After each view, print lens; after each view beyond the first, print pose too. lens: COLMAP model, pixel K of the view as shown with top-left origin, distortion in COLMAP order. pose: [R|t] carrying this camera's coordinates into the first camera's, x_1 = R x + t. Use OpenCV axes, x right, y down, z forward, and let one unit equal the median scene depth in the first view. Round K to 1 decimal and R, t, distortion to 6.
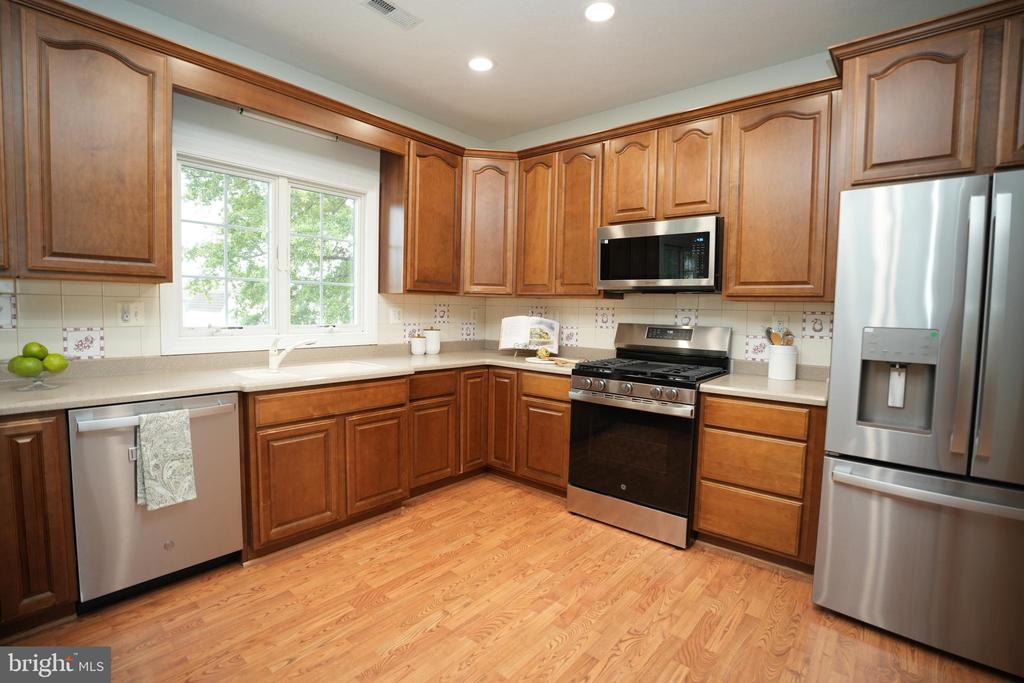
lens RADIAL K [[452.2, 0, 512.0], [0, 452.2, 341.5], [0, 0, 1]] dist [-0.000404, -0.000017]
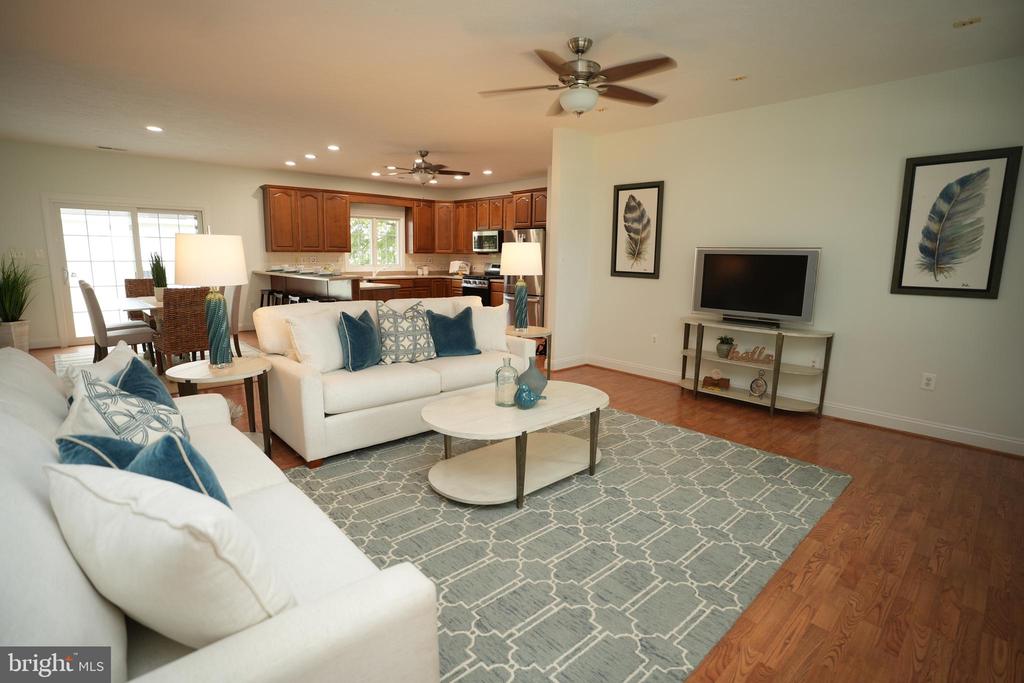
lens RADIAL K [[514.8, 0, 512.0], [0, 514.8, 341.5], [0, 0, 1]] dist [0.000523, 0.000008]
pose [[0.995907, 0.011751, -0.089614, 0.708932], [-0.002529, 0.994747, 0.102332, 0.121770], [0.090346, -0.101687, 0.990706, -2.331087]]
